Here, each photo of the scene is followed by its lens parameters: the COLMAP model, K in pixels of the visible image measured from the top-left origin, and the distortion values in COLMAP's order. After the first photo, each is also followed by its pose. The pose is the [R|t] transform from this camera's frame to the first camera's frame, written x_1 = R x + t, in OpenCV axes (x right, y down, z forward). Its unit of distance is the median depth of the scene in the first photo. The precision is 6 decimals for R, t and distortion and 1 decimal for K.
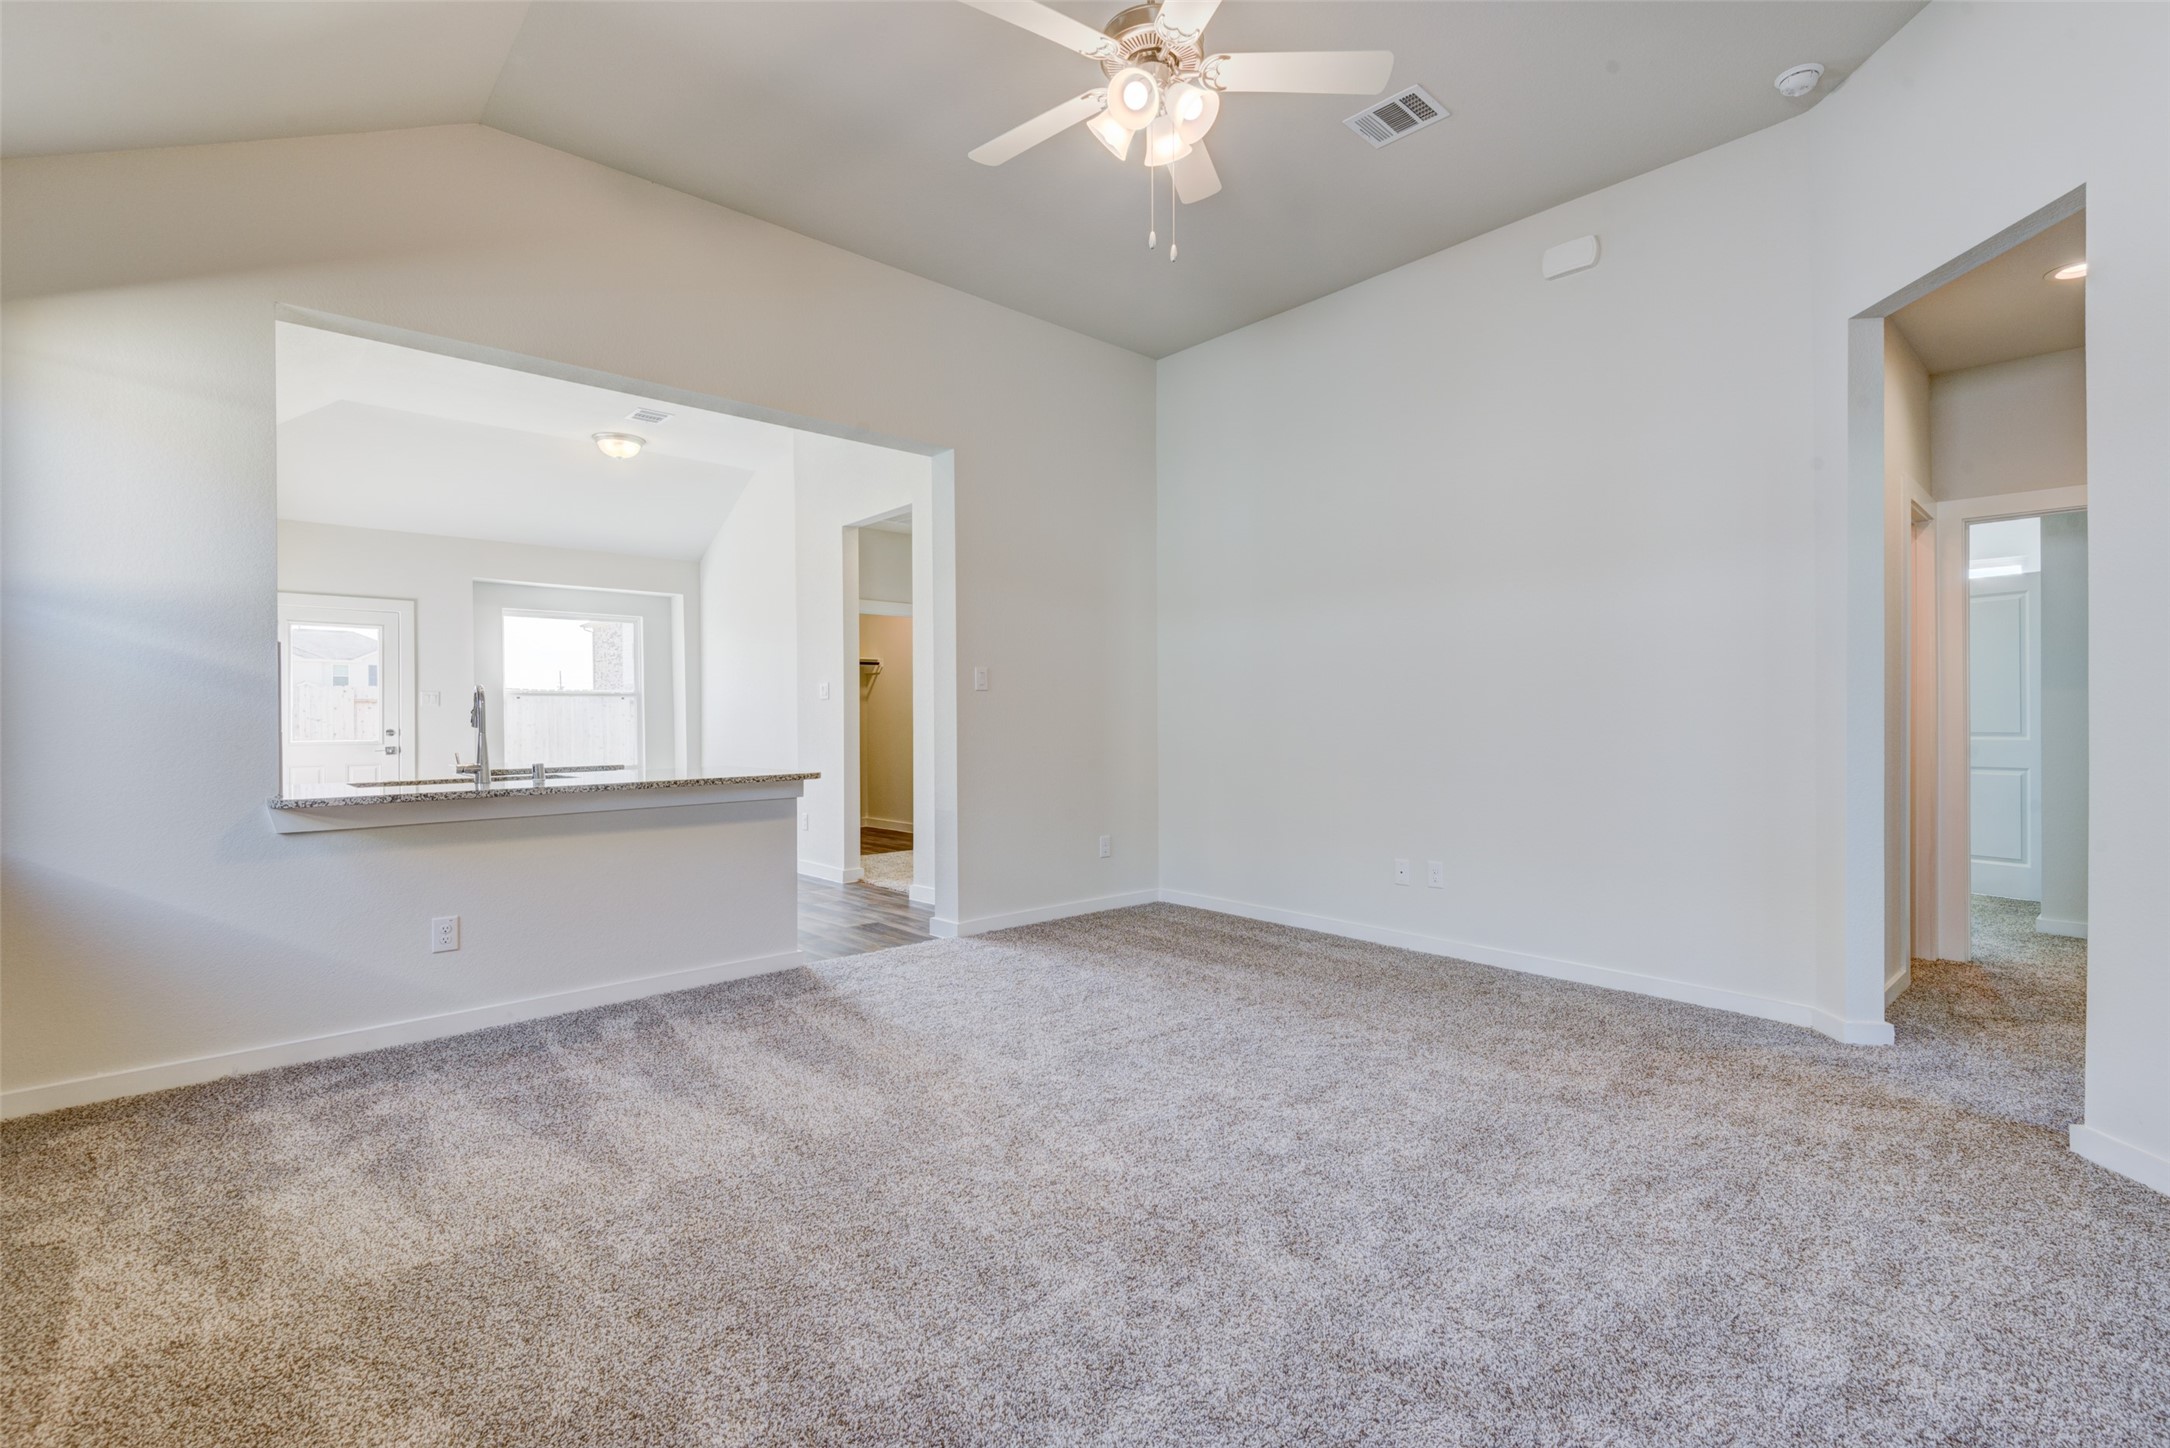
lens RADIAL K [[981.4, 0, 1096.7], [0, 981.4, 722.0], [0, 0, 1]] dist [0.038909, -0.022894]
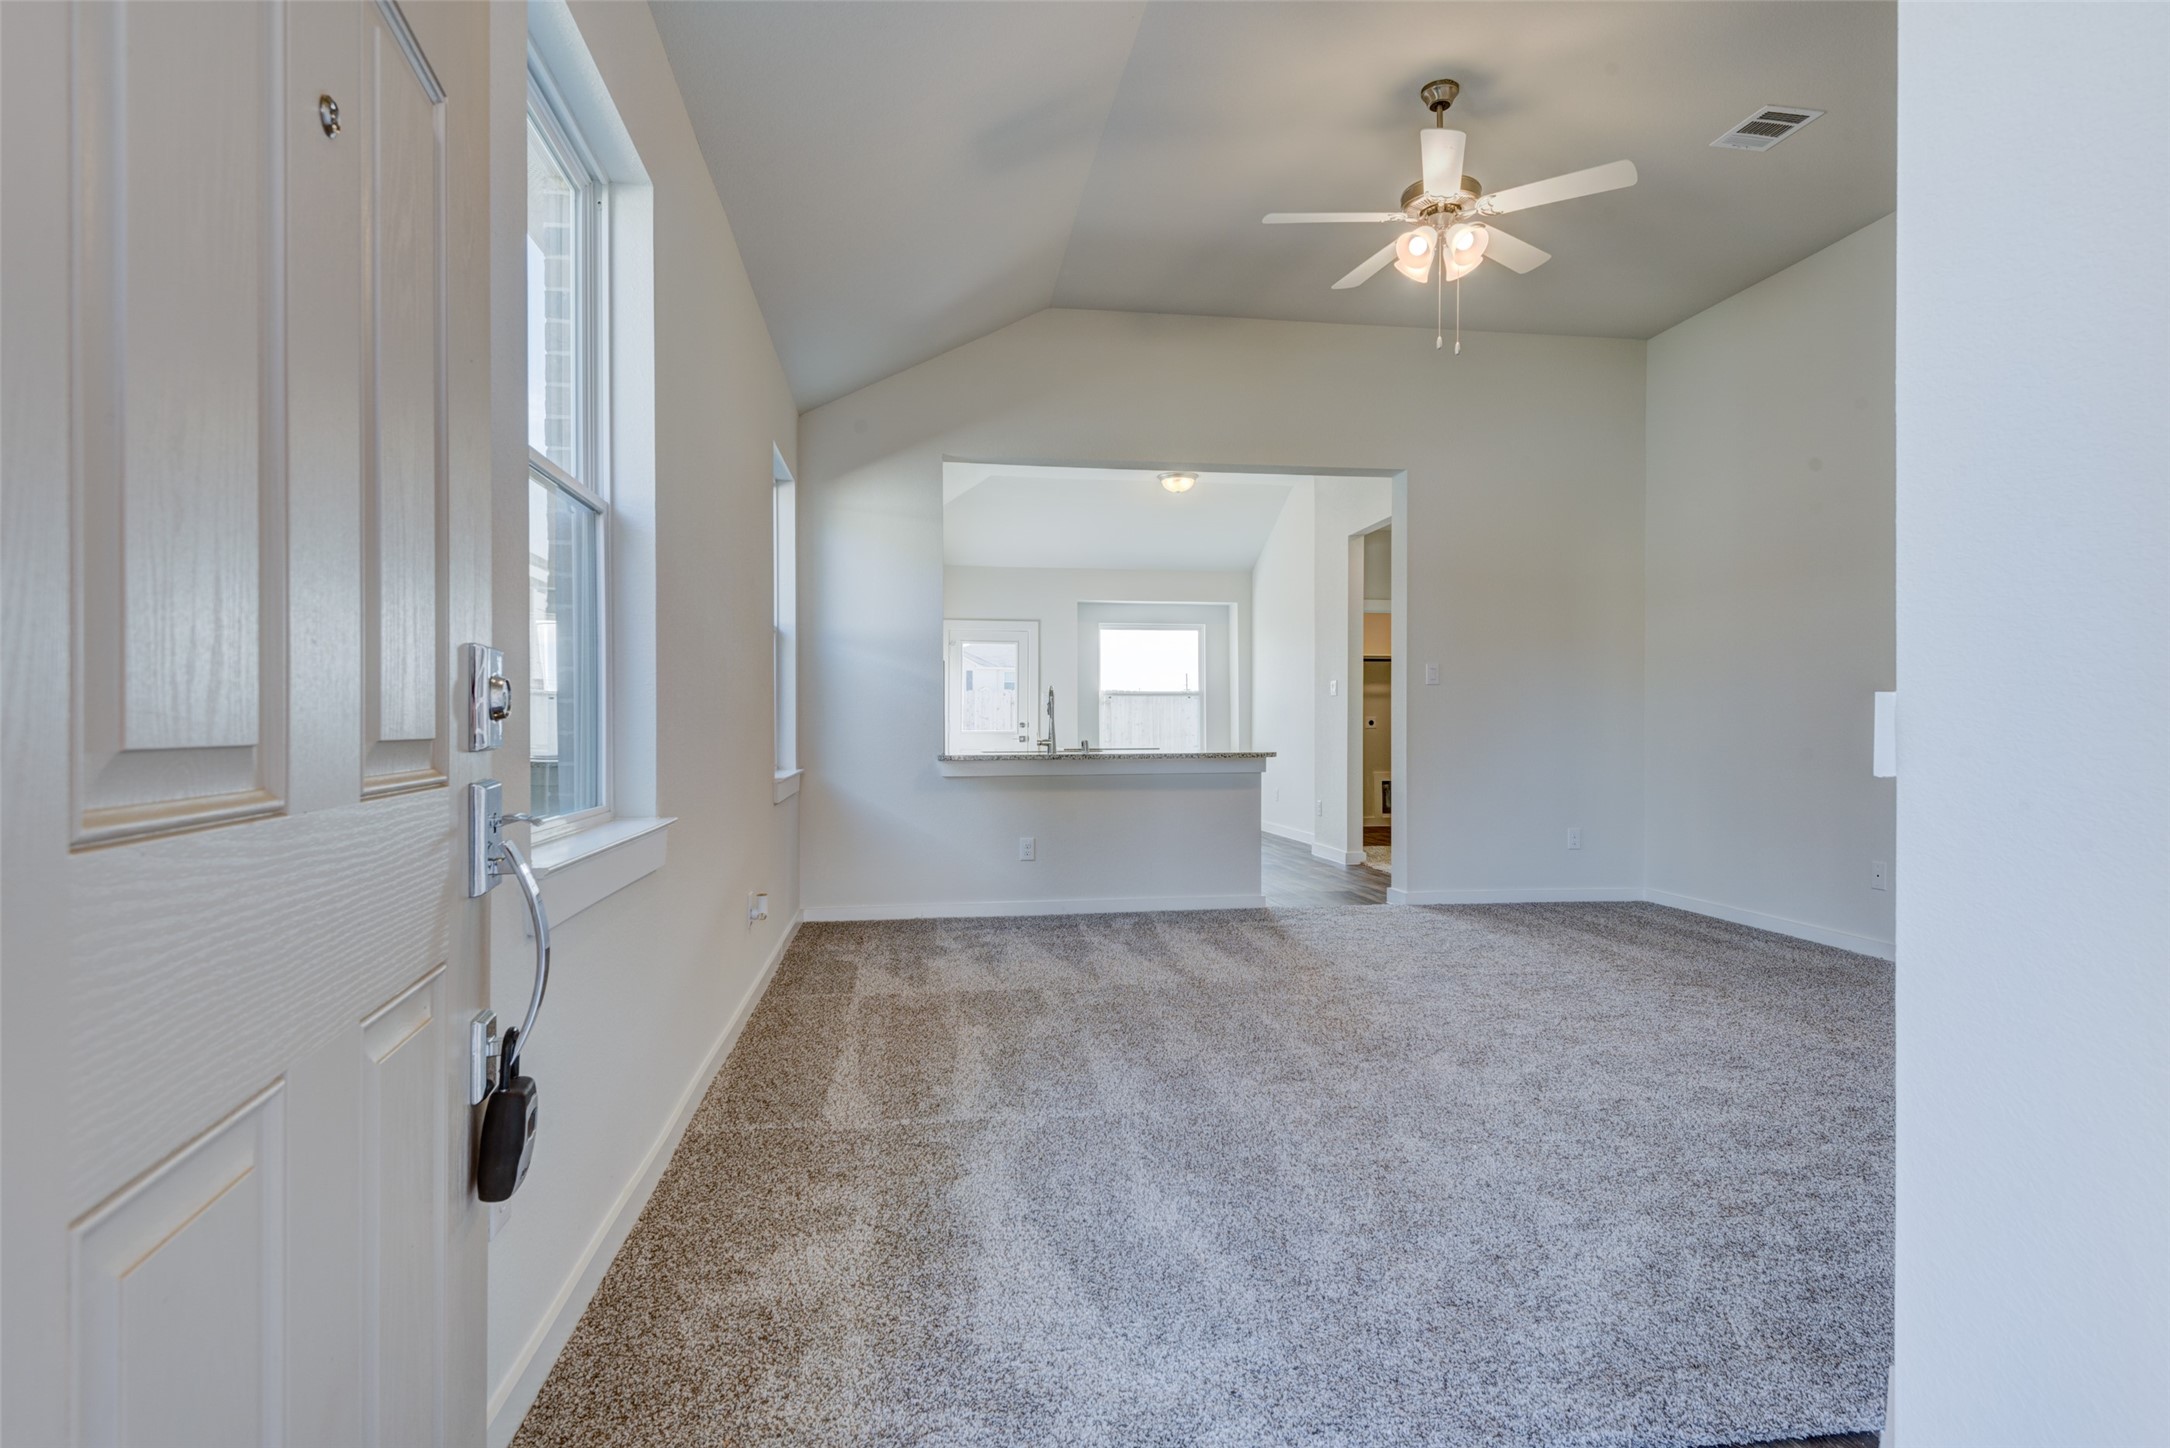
lens RADIAL K [[1145.2, 0, 1076.8], [0, 1145.2, 727.6], [0, 0, 1]] dist [0.002597, 0.000175]
pose [[0.828683, 0.006523, -0.559680, 0.348882], [-0.006695, 0.999976, 0.001741, 0.021503], [0.559678, 0.002304, 0.828707, -0.368965]]
